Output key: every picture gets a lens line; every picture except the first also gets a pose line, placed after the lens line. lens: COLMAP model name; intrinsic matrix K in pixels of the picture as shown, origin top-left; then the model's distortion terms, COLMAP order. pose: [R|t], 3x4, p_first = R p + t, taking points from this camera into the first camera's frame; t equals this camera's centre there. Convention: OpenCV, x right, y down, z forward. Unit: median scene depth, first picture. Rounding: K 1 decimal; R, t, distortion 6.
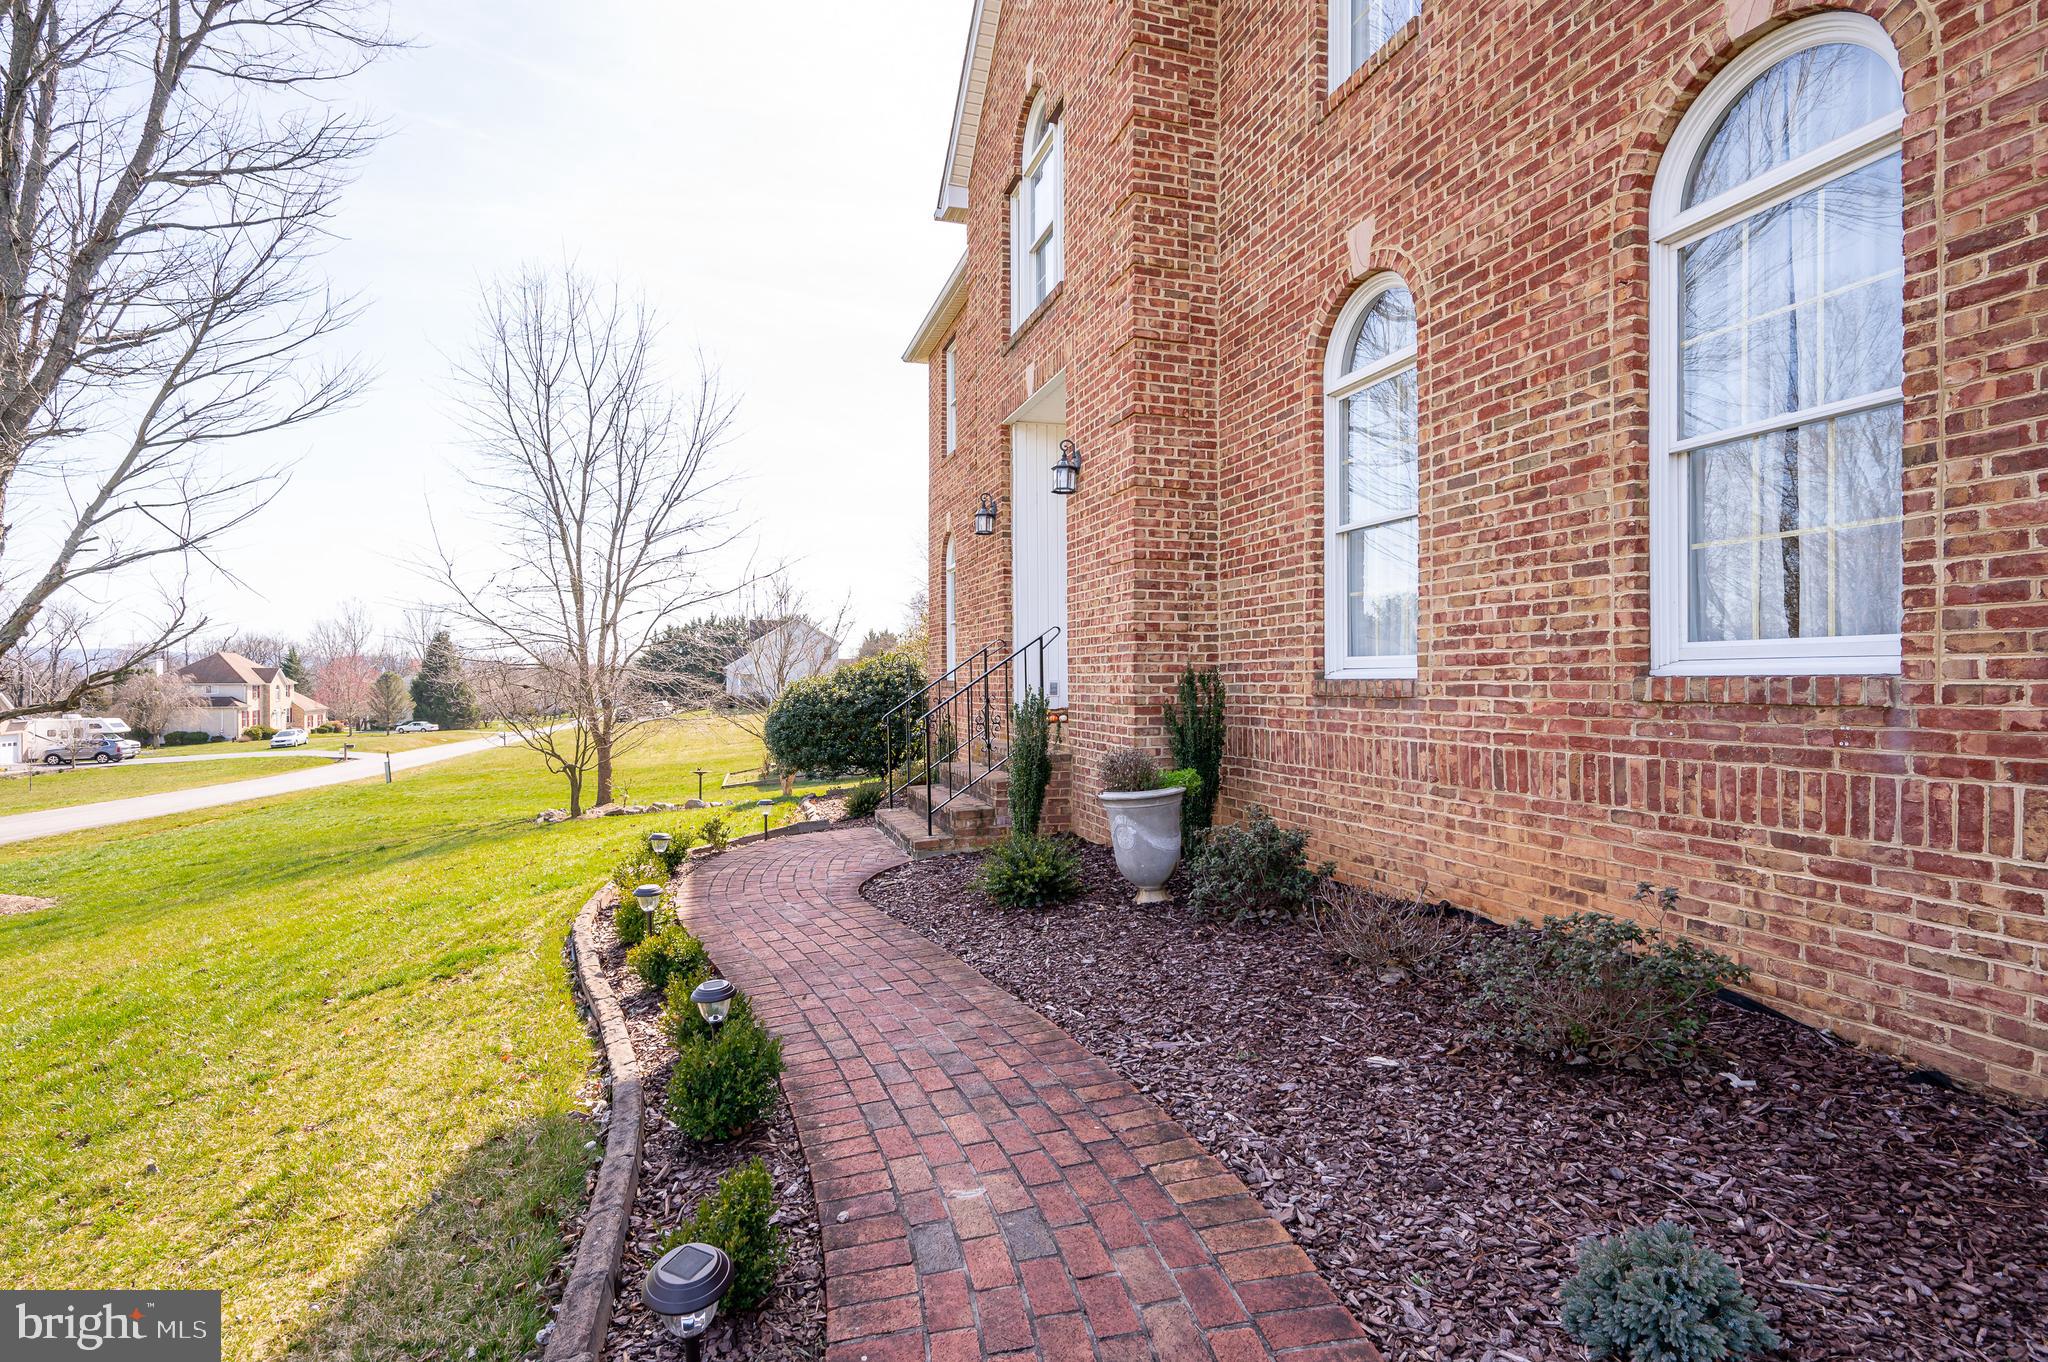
lens RADIAL K [[995.1, 0, 1019.3], [0, 995.1, 685.3], [0, 0, 1]] dist [0.005904, 0.000793]
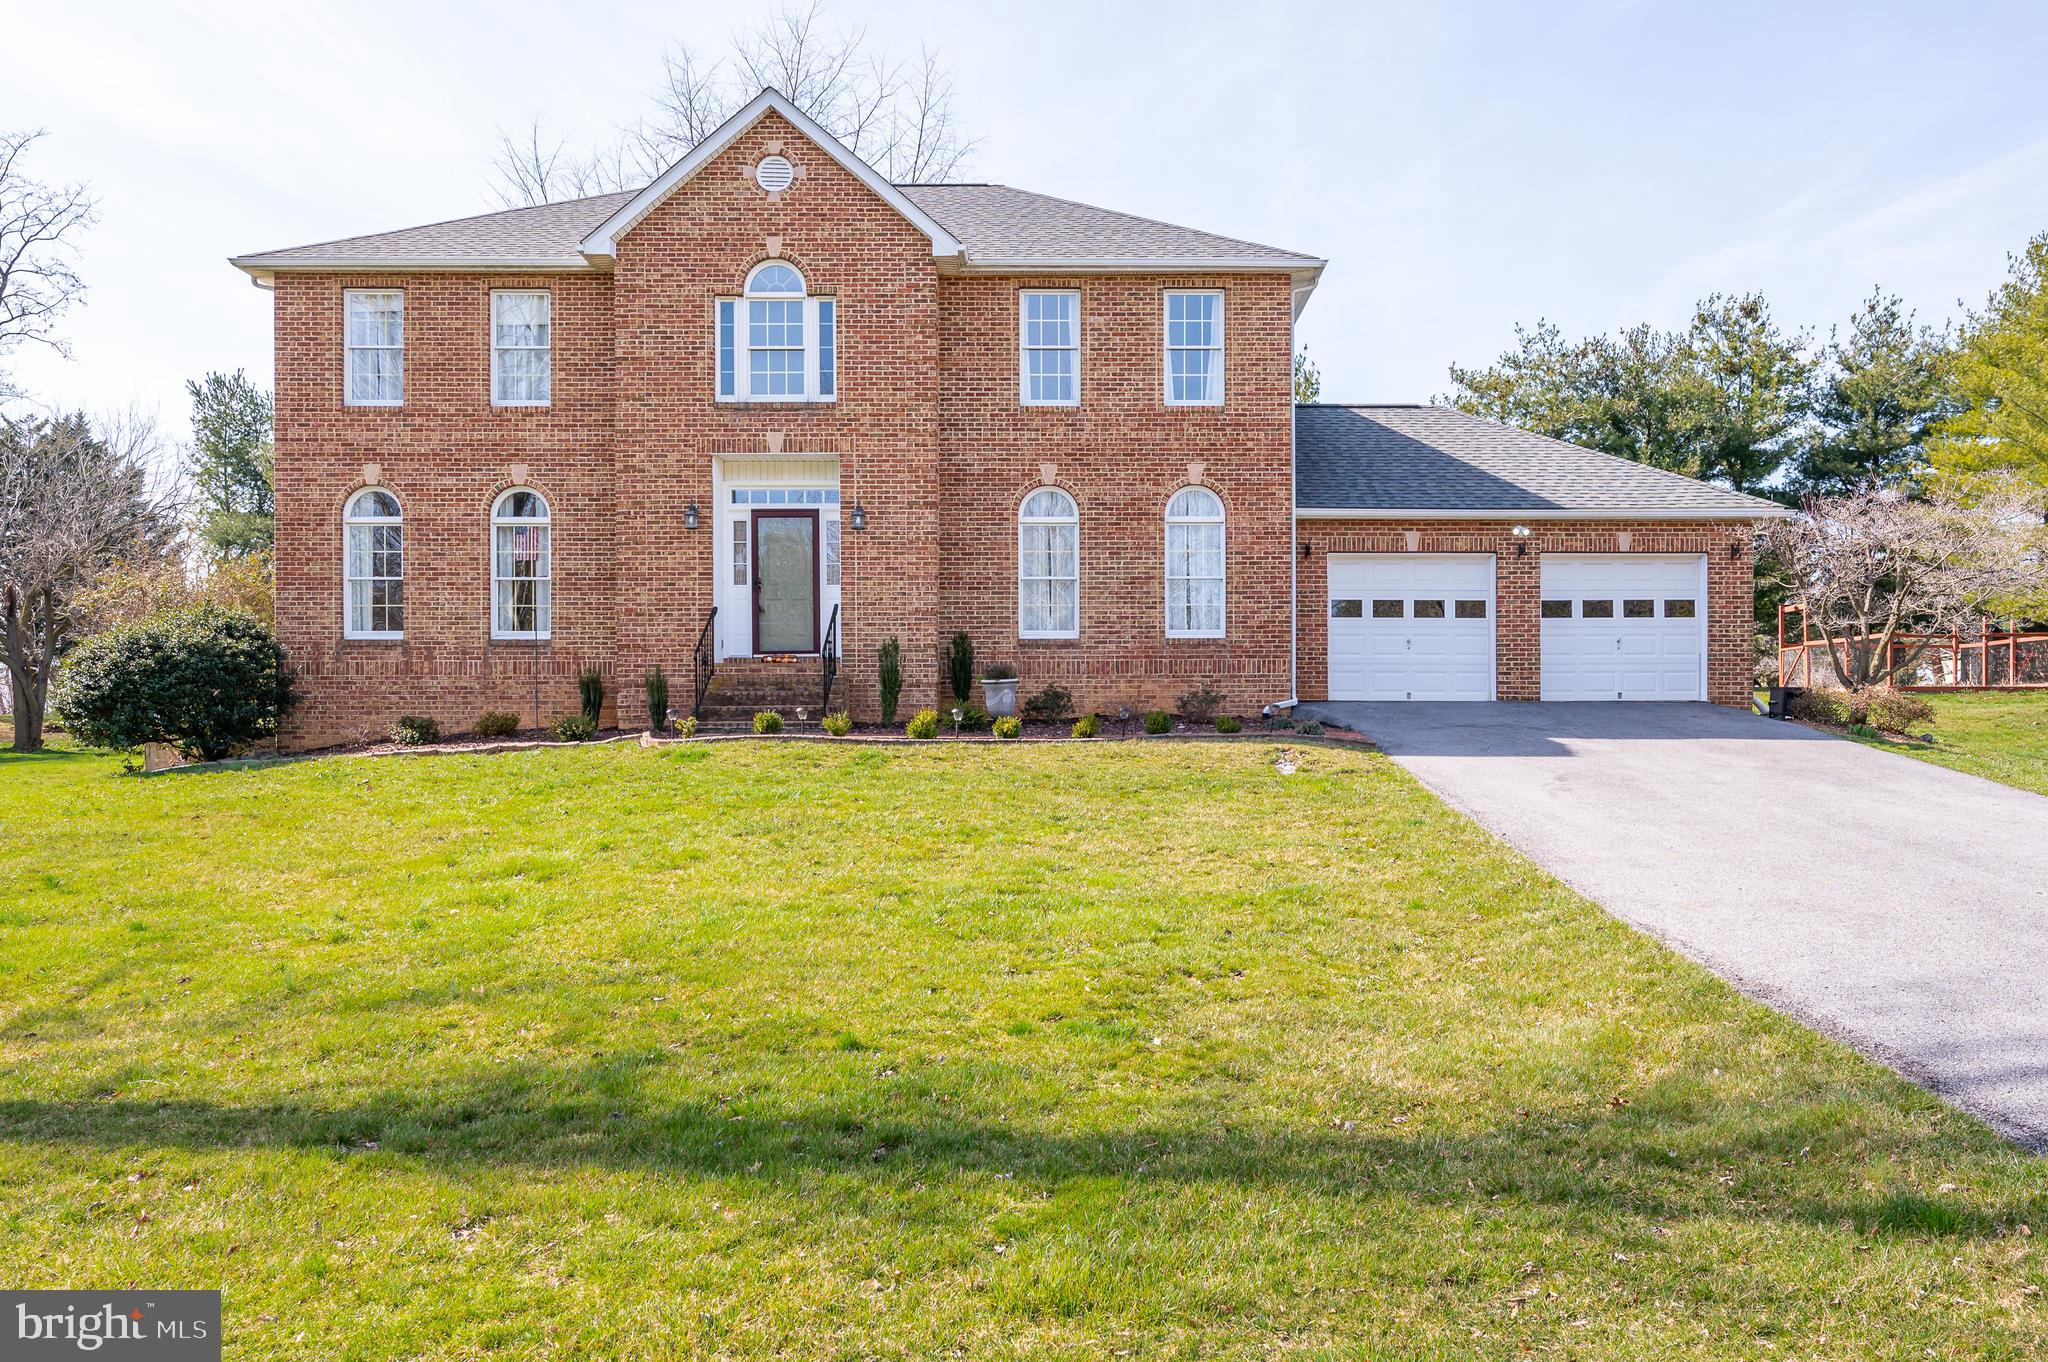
lens RADIAL K [[1610.3, 0, 1069.2], [0, 1610.3, 769.0], [0, 0, 1]] dist [-0.006568, -0.003262]
pose [[0.303268, -0.007282, 0.952878, -6.971916], [0.003239, 0.999973, 0.006611, 0.587098], [-0.952900, 0.001082, 0.303283, -0.642449]]
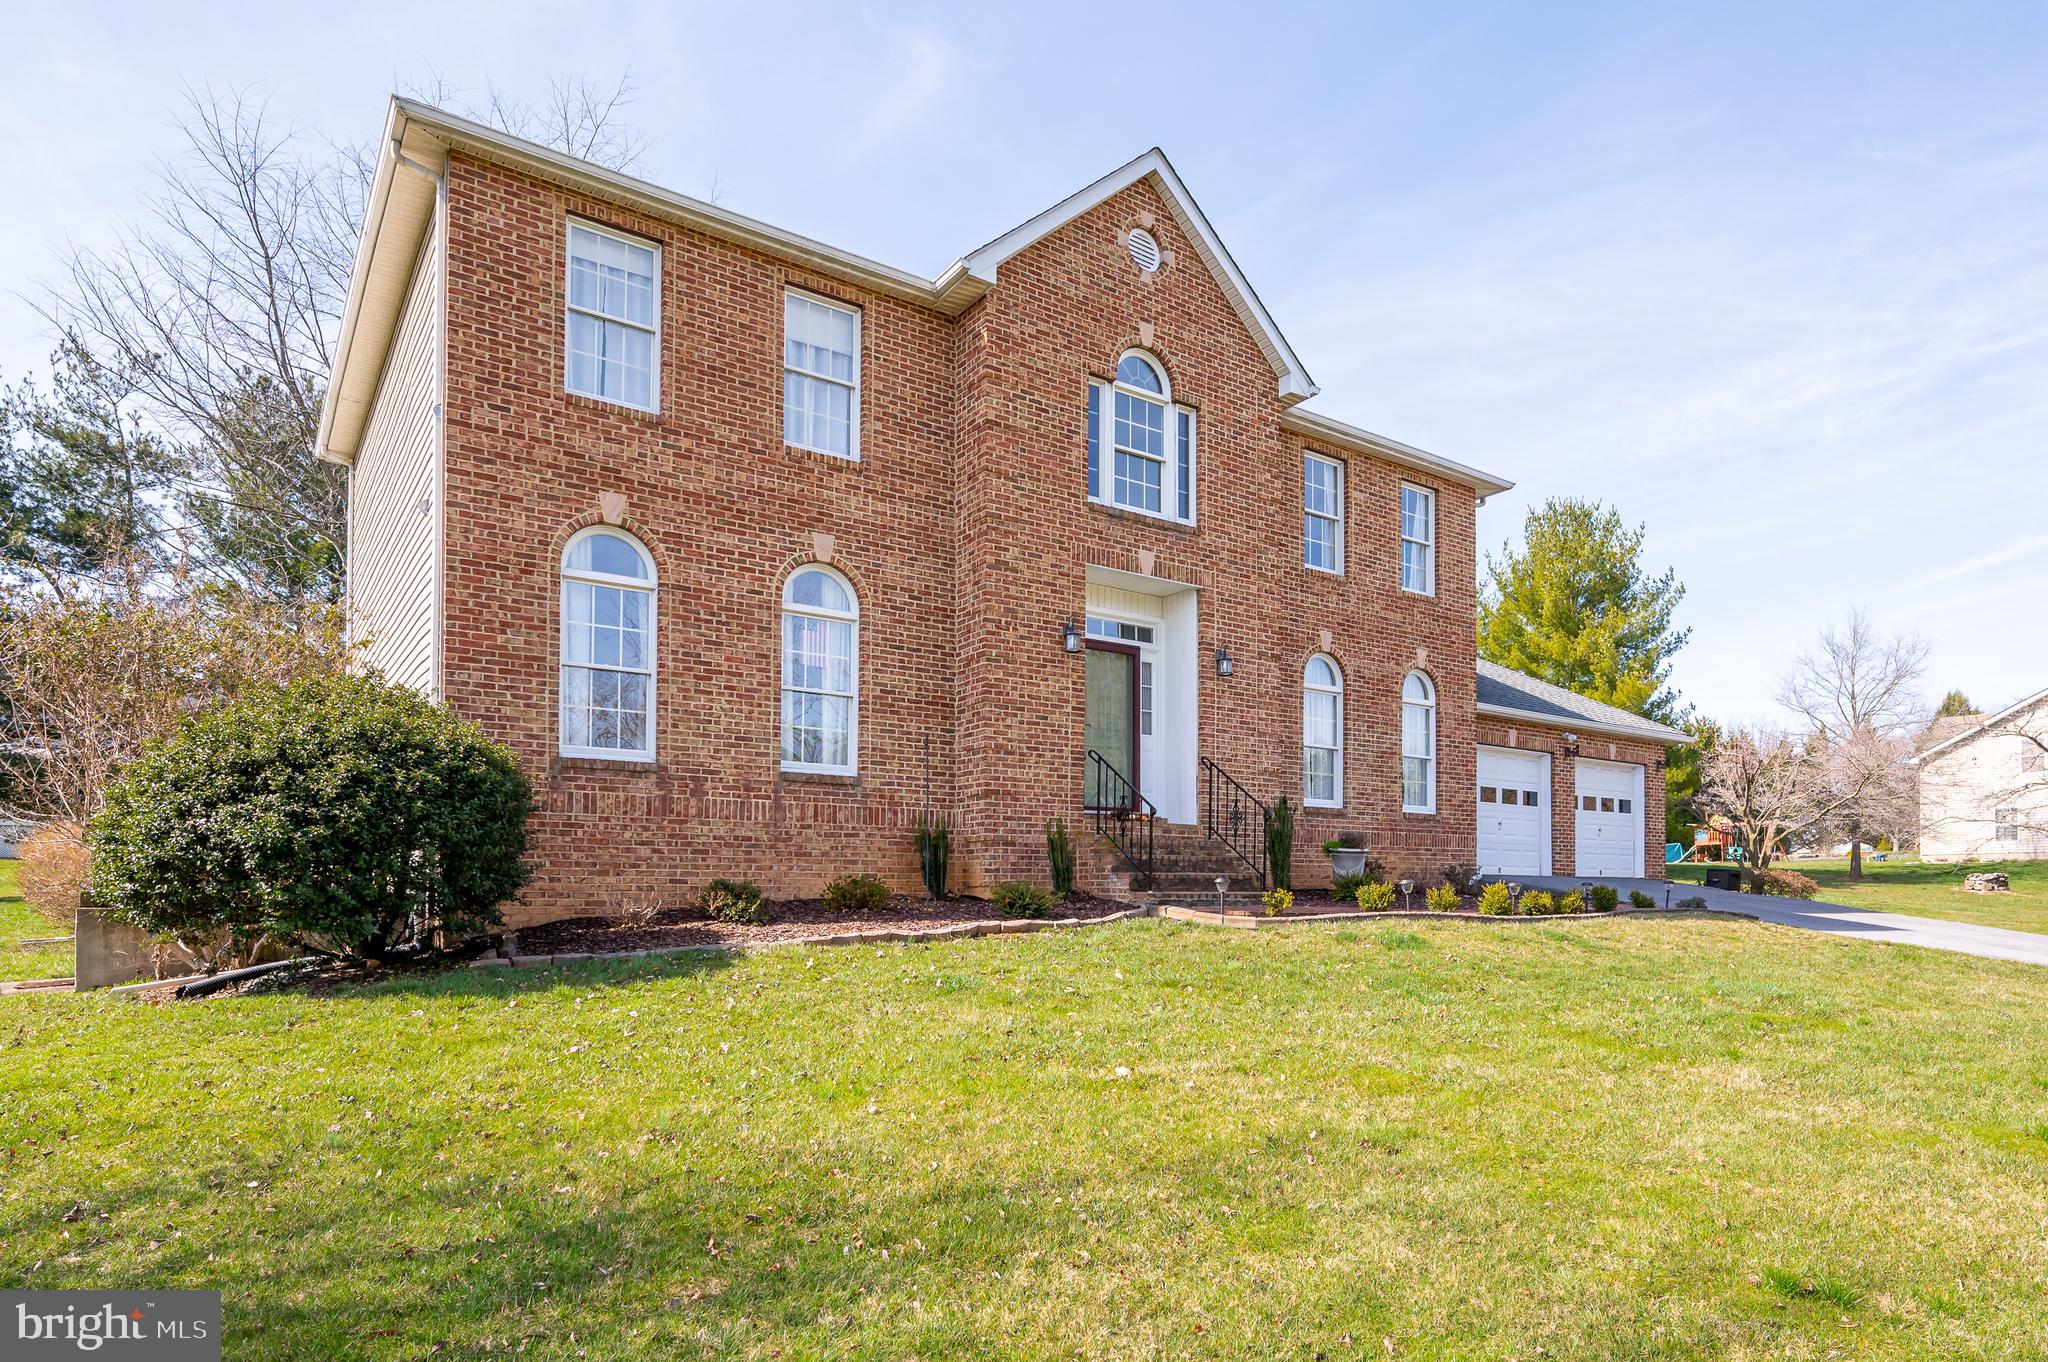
lens RADIAL K [[1208.8, 0, 1079.3], [0, 1208.8, 876.4], [0, 0, 1]] dist [-0.000204, -0.000418]
pose [[-0.317484, 0.017658, 0.948099, -4.573558], [0.001159, 0.999833, -0.018234, 0.434084], [-0.948263, -0.004690, -0.317451, 4.910440]]
